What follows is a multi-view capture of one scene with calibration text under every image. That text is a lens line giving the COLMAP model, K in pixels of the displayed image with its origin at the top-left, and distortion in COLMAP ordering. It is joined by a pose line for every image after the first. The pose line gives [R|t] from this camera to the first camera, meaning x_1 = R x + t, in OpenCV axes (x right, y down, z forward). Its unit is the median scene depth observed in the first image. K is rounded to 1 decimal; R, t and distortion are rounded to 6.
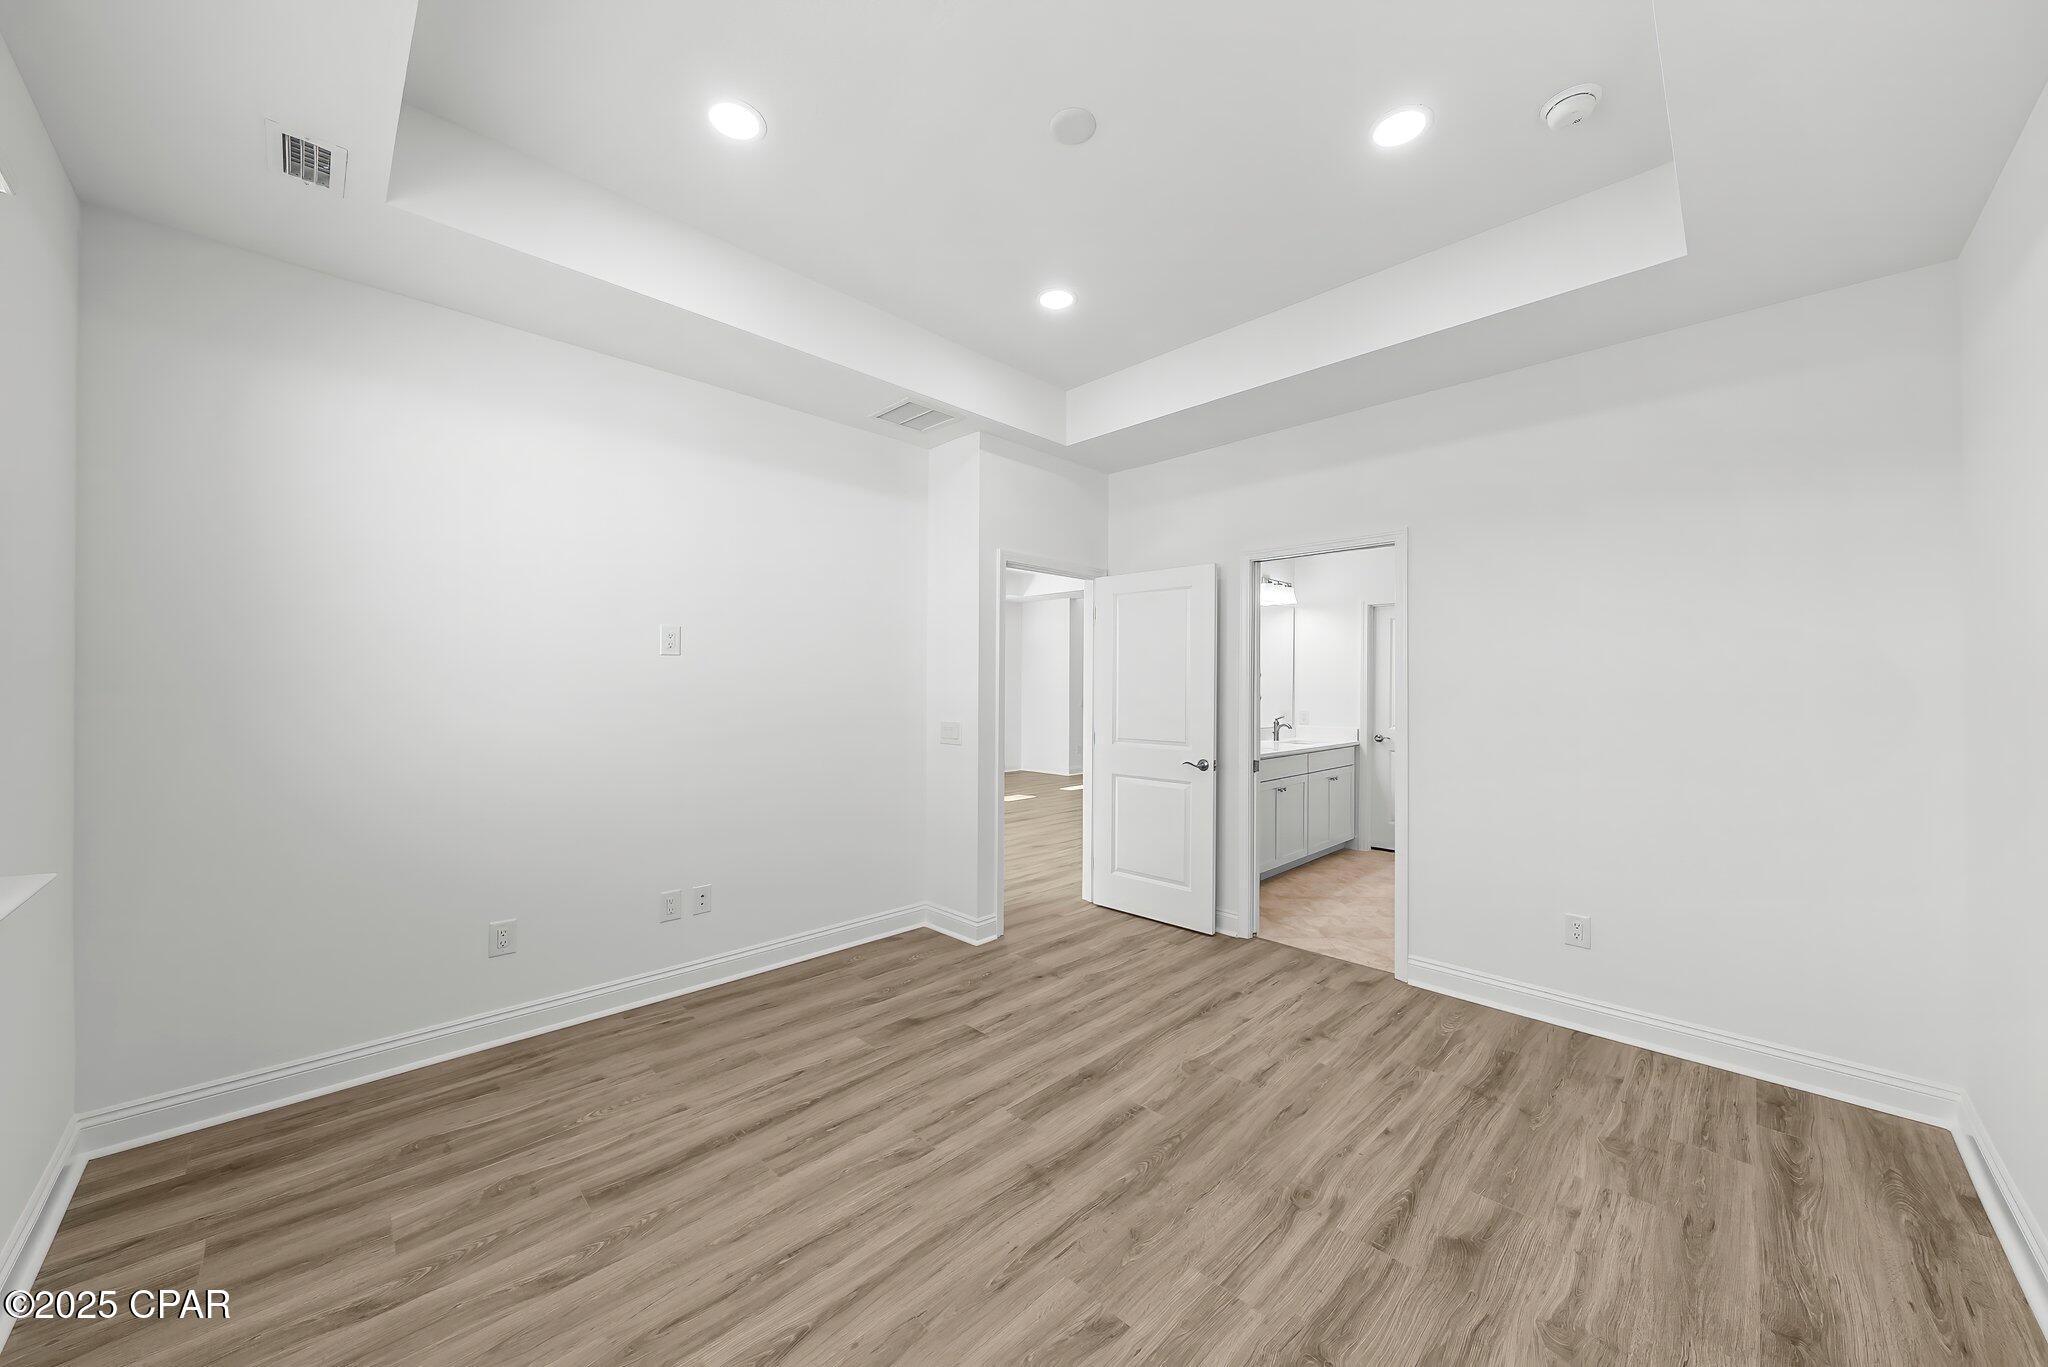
lens RADIAL K [[726.5, 0, 1020.8], [0, 726.5, 681.9], [0, 0, 1]] dist [-0.005224, -0.000031]
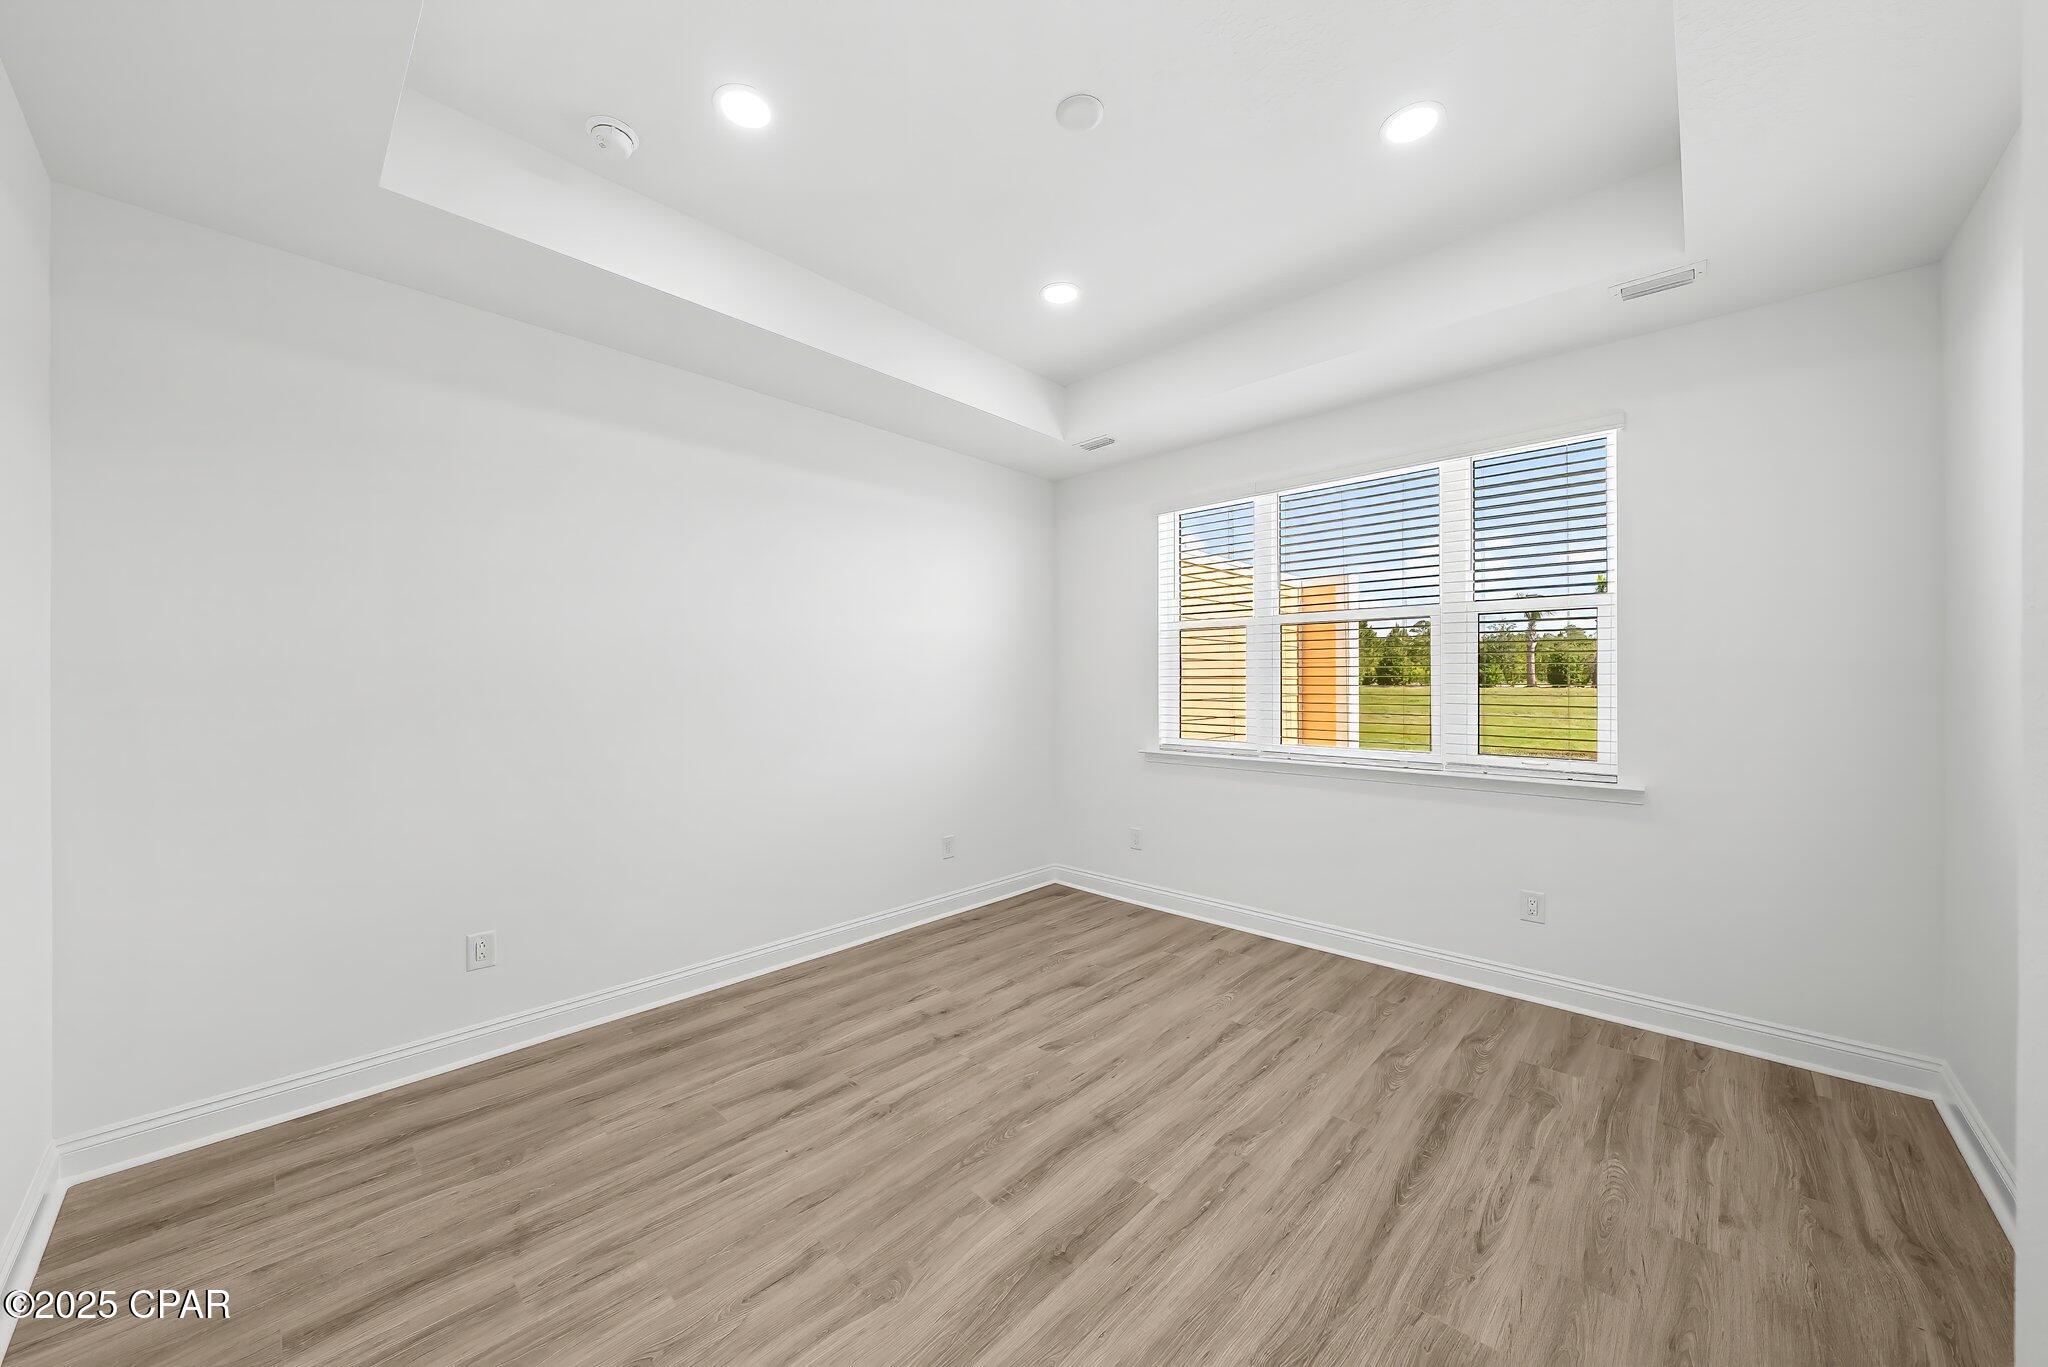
lens RADIAL K [[726.5, 0, 1015.7], [0, 726.5, 678.4], [0, 0, 1]] dist [-0.005224, -0.000031]
pose [[-0.999807, -0.005363, -0.018893, 0.177220], [-0.005136, 0.999914, -0.012033, 0.014440], [0.018956, -0.011933, -0.999749, 2.006581]]
